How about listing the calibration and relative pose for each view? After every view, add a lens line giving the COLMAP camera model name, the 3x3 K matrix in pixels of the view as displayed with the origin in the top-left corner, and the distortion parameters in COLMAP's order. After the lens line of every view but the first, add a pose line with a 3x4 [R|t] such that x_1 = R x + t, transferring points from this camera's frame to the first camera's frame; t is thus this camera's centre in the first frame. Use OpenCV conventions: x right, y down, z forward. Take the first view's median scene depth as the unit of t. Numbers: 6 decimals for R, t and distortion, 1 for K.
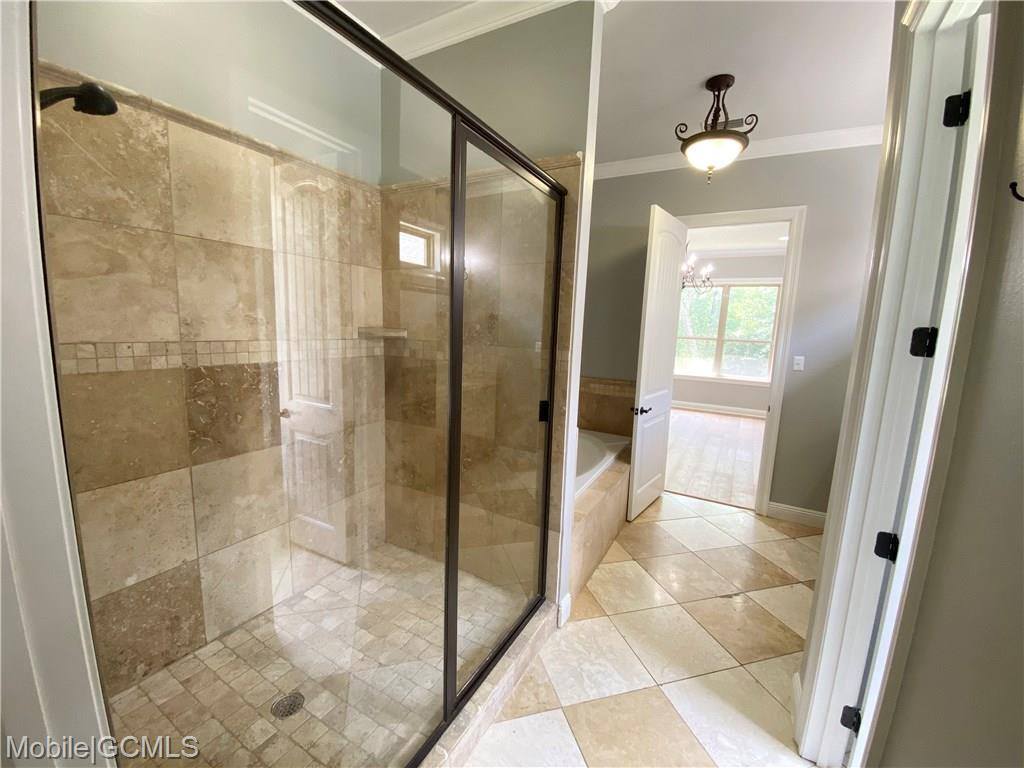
lens RADIAL K [[421.0, 0, 511.9], [0, 421.0, 387.0], [0, 0, 1]] dist [0.035370, -0.028135]
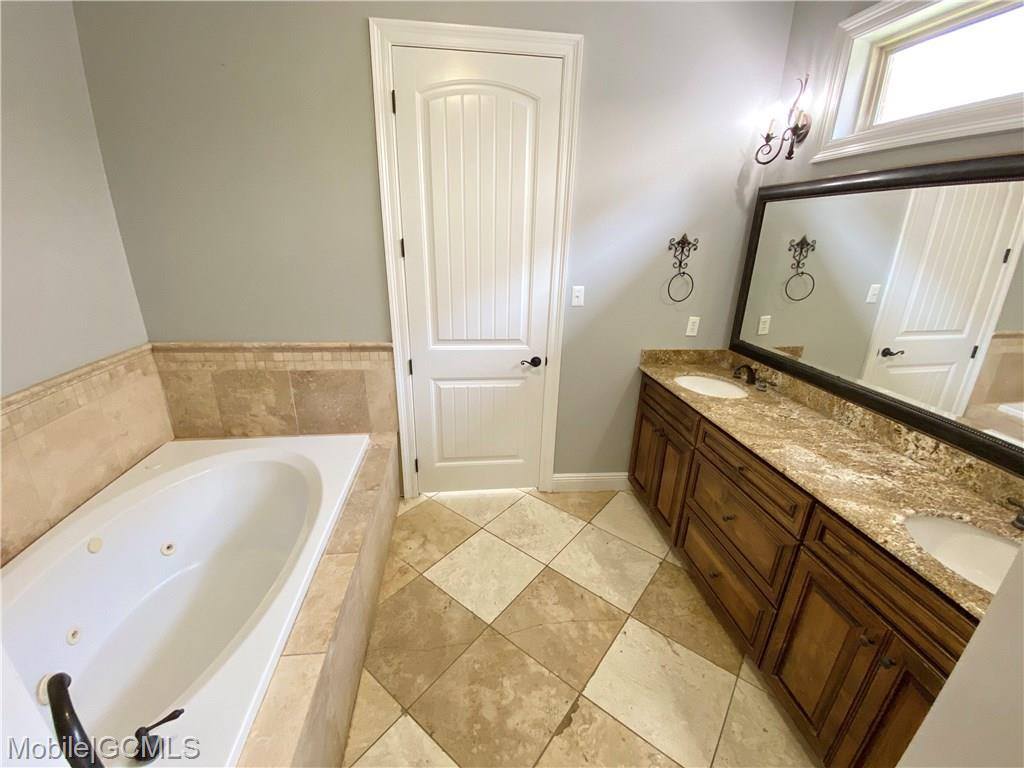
lens RADIAL K [[421.0, 0, 511.9], [0, 421.0, 387.0], [0, 0, 1]] dist [0.035370, -0.028135]
pose [[0.815791, -0.207809, 0.539723, 0.316424], [0.088070, 0.966970, 0.239192, -0.169802], [-0.571602, -0.147597, 0.807147, 0.899675]]
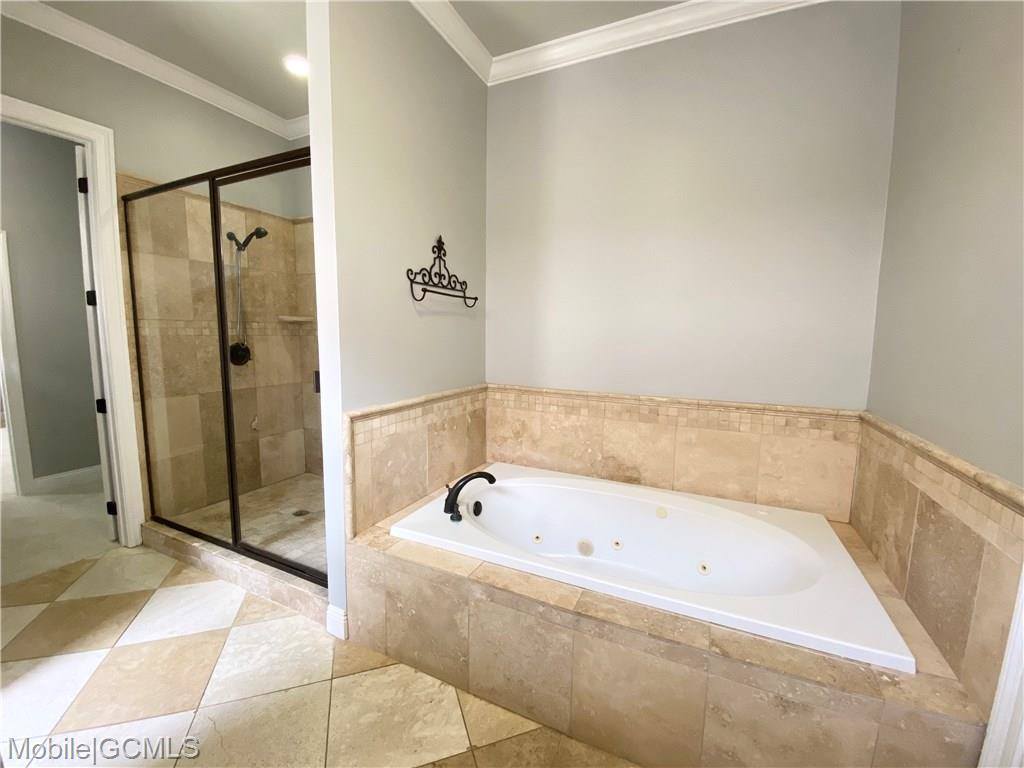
lens RADIAL K [[421.0, 0, 511.9], [0, 421.0, 387.0], [0, 0, 1]] dist [0.035370, -0.028135]
pose [[0.056926, 0.091836, -0.994146, 1.220405], [-0.162182, 0.983385, 0.081555, -0.093466], [0.985117, 0.156590, 0.070875, 1.542422]]
